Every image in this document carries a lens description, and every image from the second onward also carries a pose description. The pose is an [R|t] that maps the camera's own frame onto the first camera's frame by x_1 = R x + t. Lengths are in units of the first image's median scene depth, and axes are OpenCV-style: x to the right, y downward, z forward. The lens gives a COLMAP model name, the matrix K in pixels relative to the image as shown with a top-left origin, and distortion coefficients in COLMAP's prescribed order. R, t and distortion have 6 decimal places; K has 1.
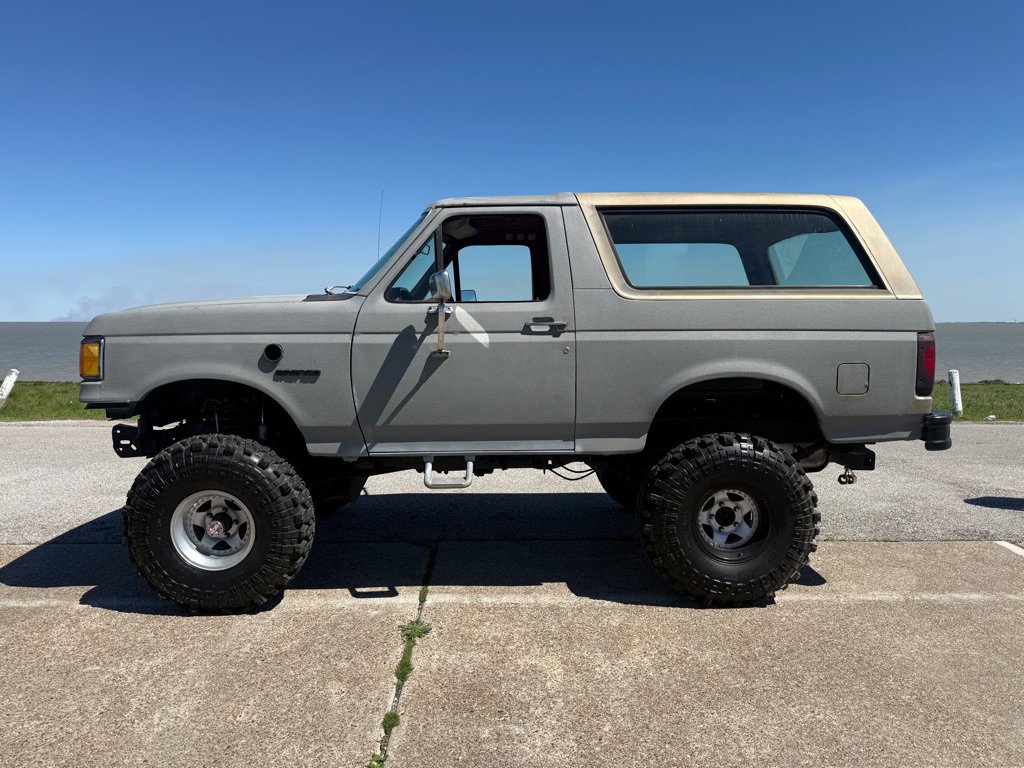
lens RADIAL K [[721.1, 0, 512.9], [0, 721.1, 383.7], [0, 0, 1]] dist [0.042484, -0.049299]
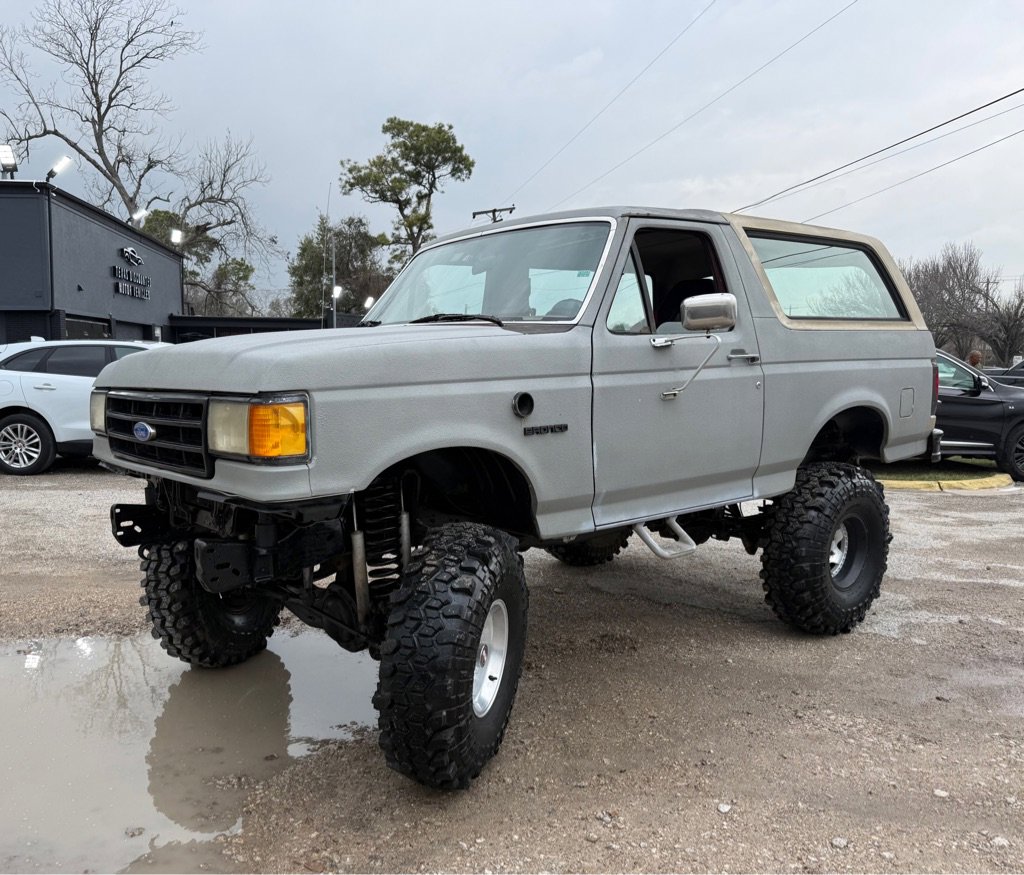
lens RADIAL K [[850.3, 0, 445.7], [0, 850.3, 461.9], [0, 0, 1]] dist [0.053398, -0.083676]
pose [[0.816717, -0.087166, 0.570416, -0.853137], [0.072937, 0.996191, 0.047798, -0.030398], [-0.572410, 0.002567, 0.819964, 0.334806]]
